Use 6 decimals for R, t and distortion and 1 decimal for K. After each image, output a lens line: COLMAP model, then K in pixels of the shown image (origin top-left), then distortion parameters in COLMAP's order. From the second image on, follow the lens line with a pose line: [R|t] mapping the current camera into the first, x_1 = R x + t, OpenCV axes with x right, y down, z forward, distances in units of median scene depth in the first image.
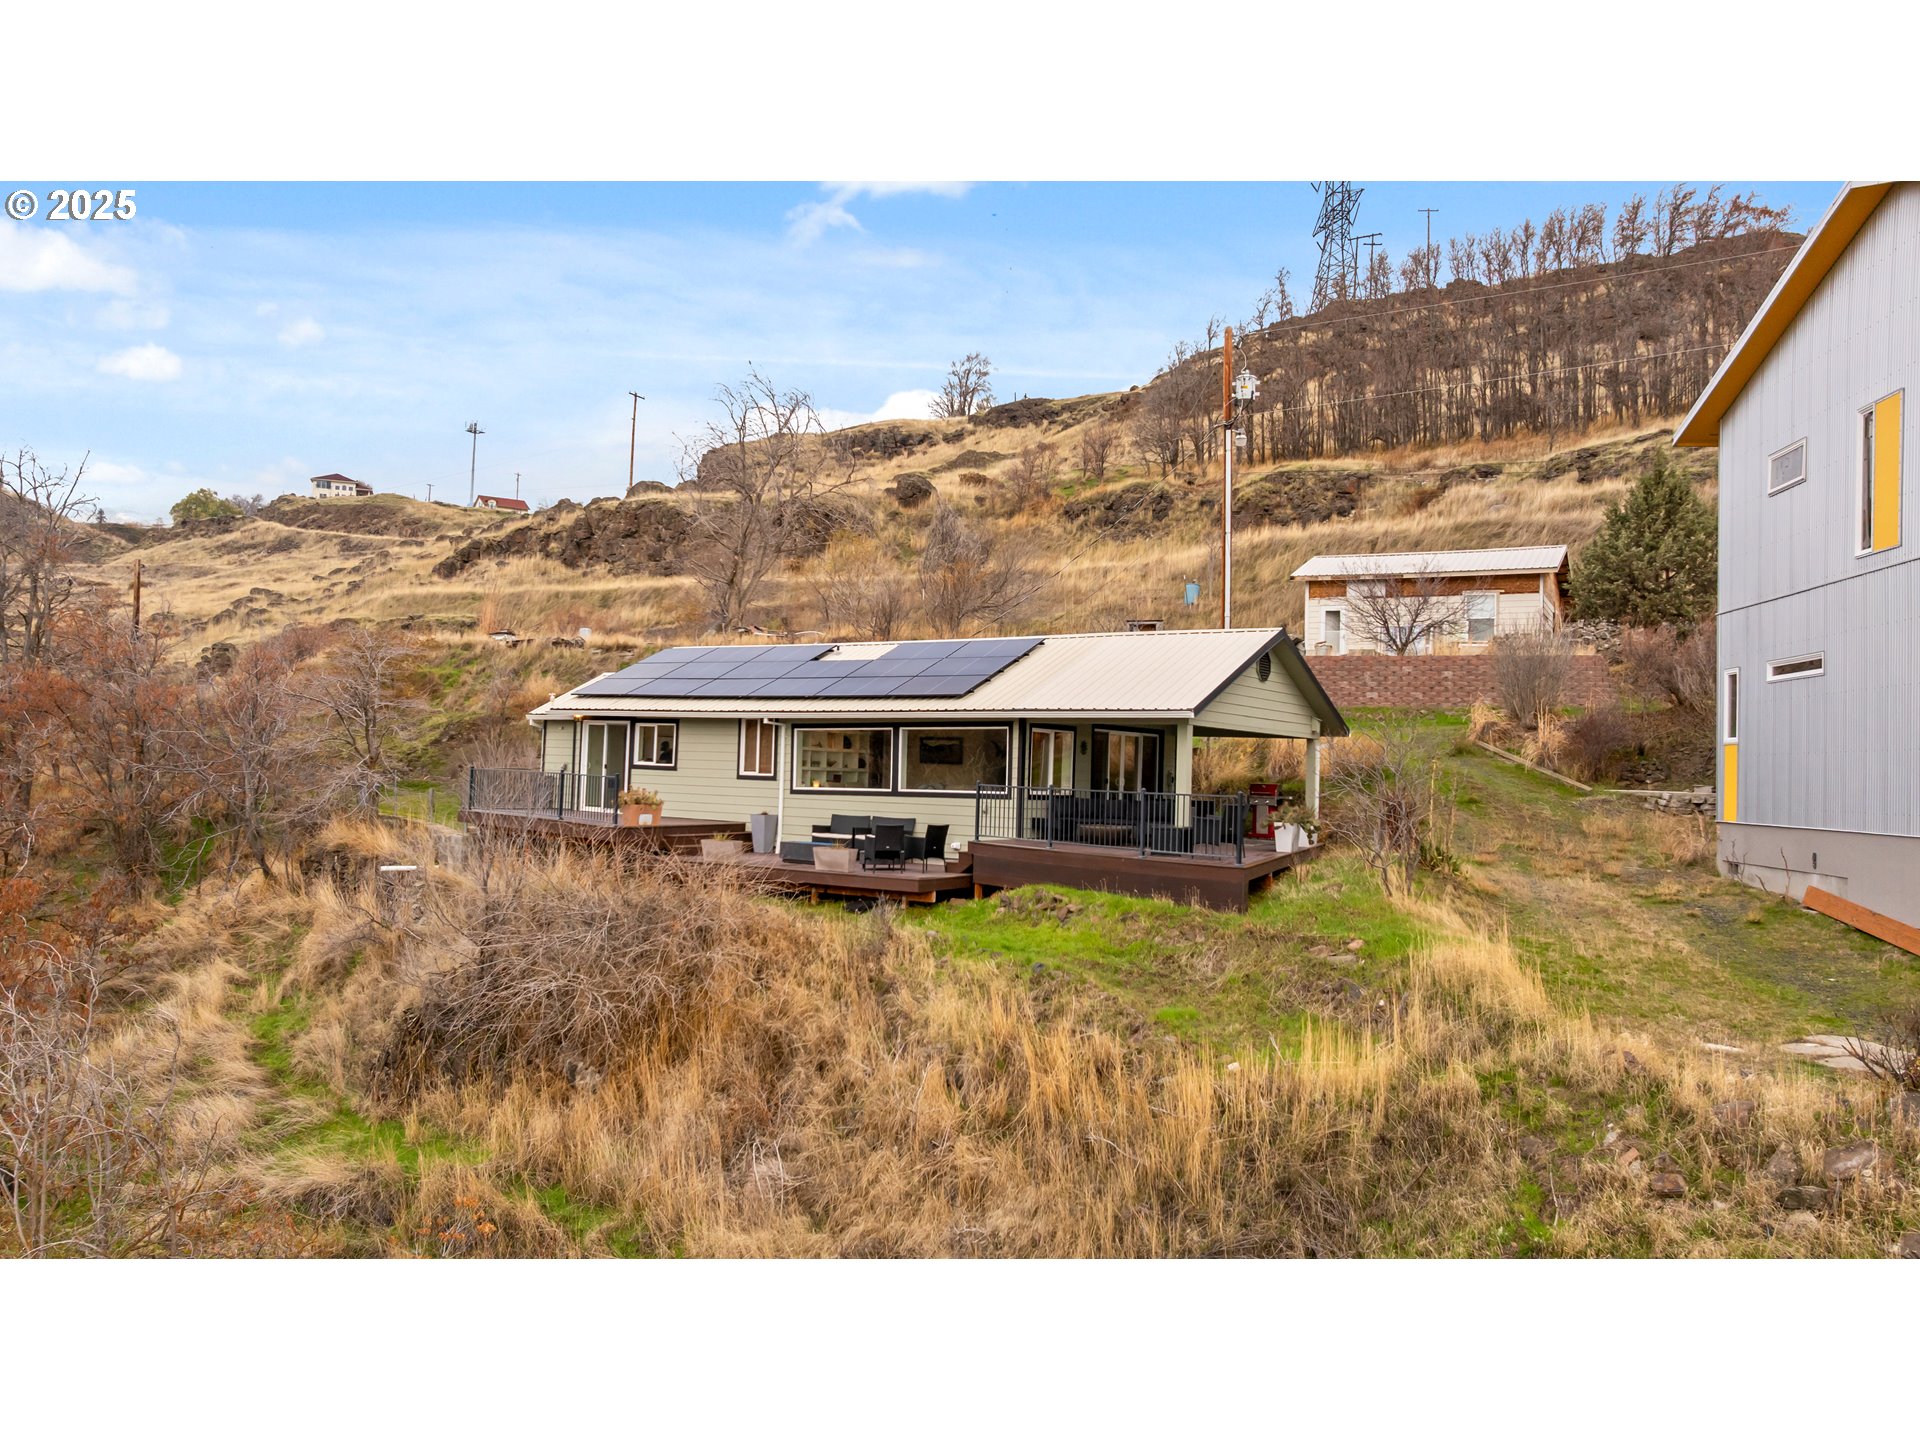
lens RADIAL K [[1360.8, 0, 960.0], [0, 1360.8, 720.0], [0, 0, 1]] dist [-0.030350, -0.001239]
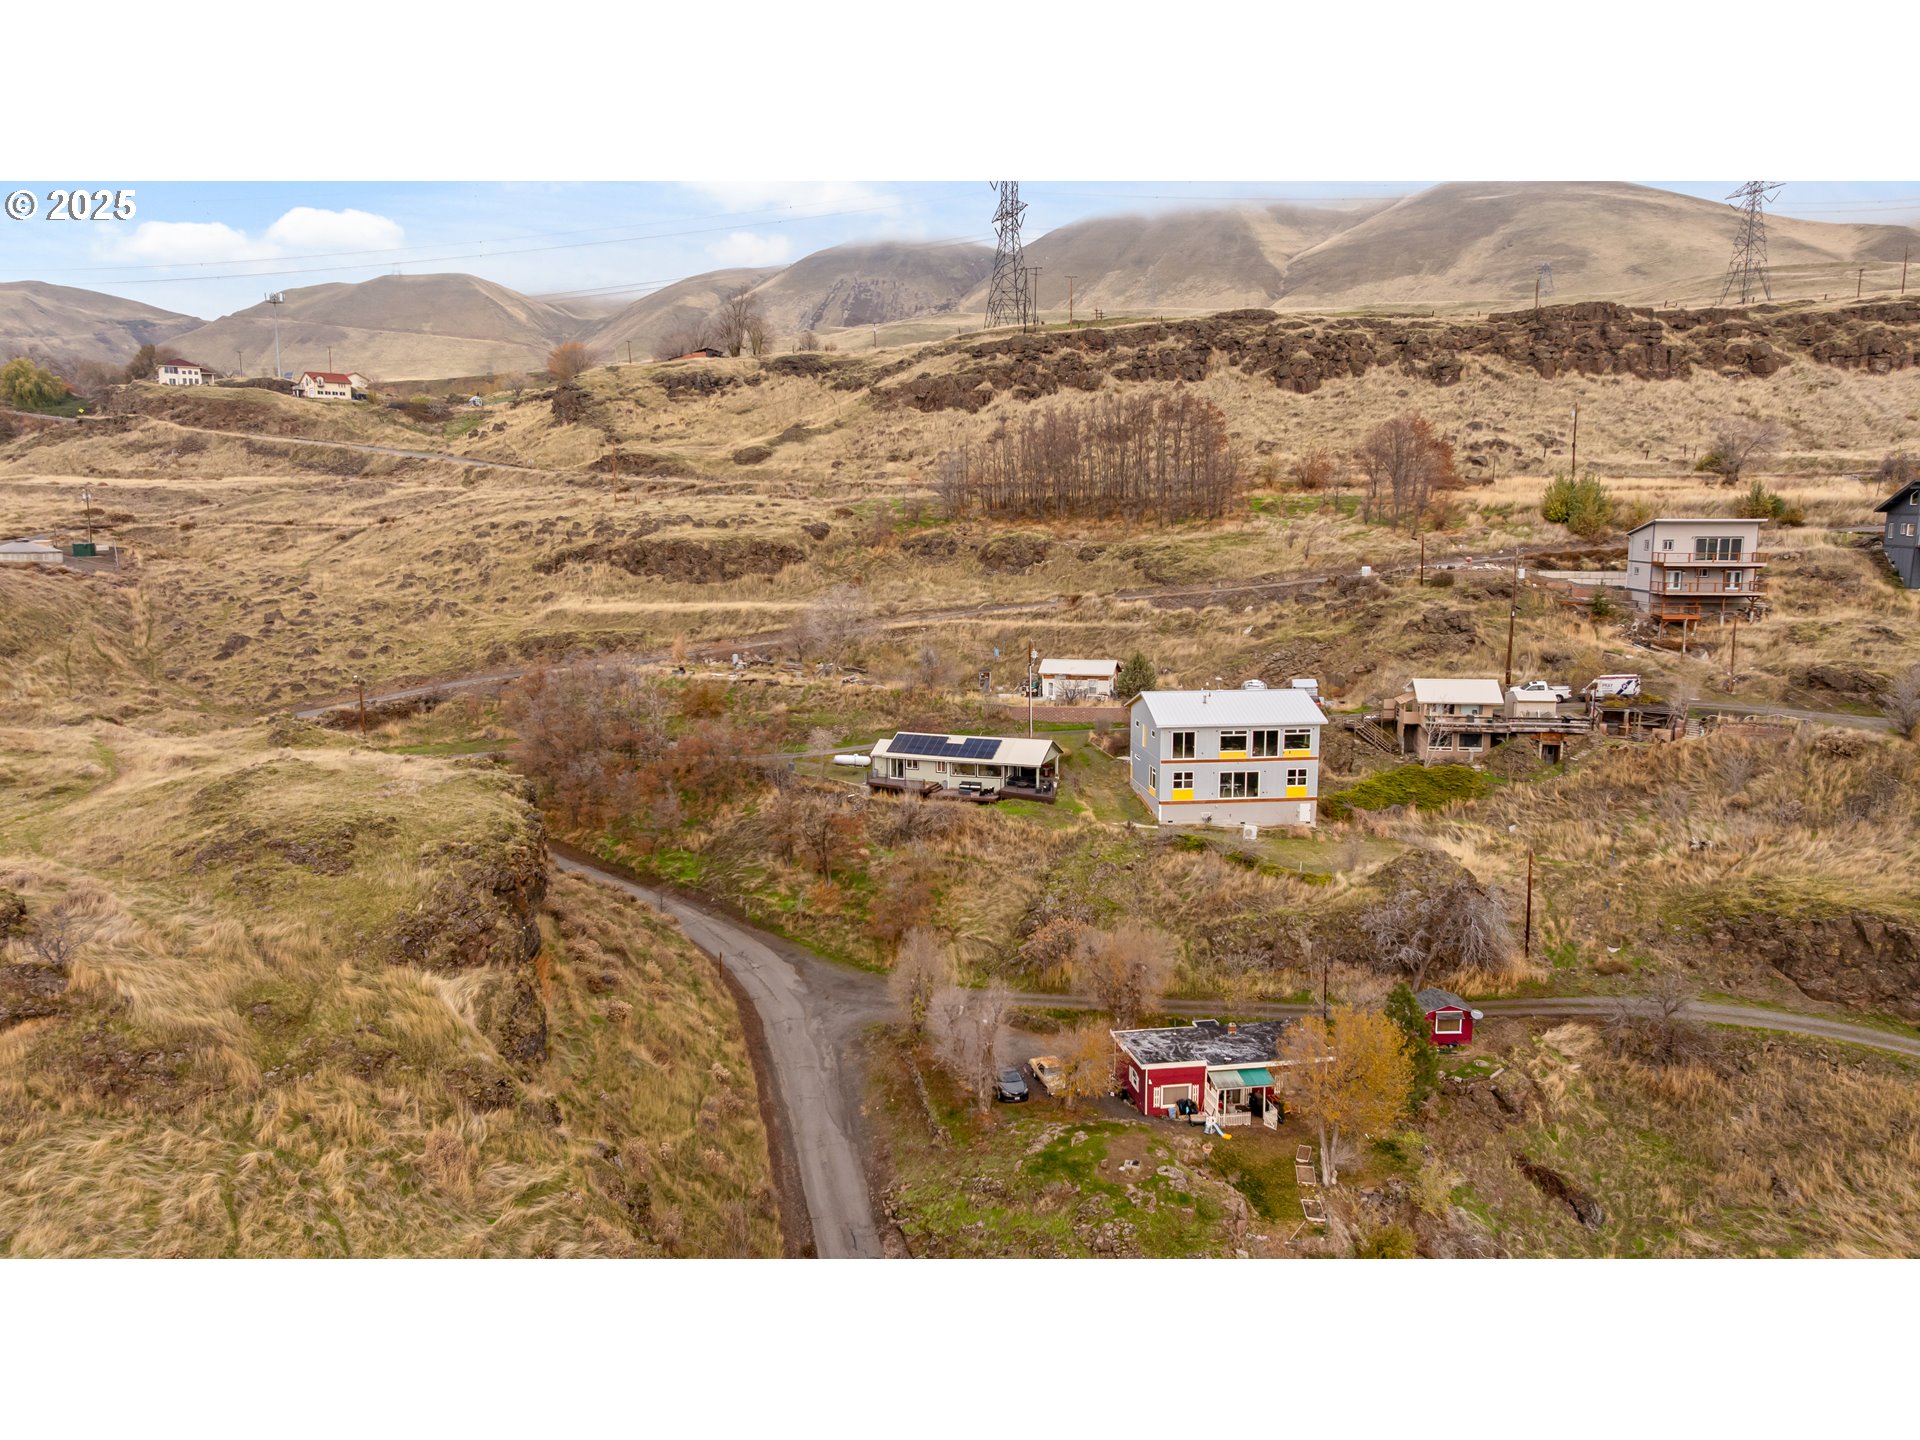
lens RADIAL K [[1360.8, 0, 960.0], [0, 1360.8, 720.0], [0, 0, 1]] dist [-0.030350, -0.001239]
pose [[0.966549, -0.069929, 0.246766, -0.344359], [0.017692, 0.978001, 0.207851, -0.308803], [-0.255872, -0.196532, 0.946522, -0.947599]]
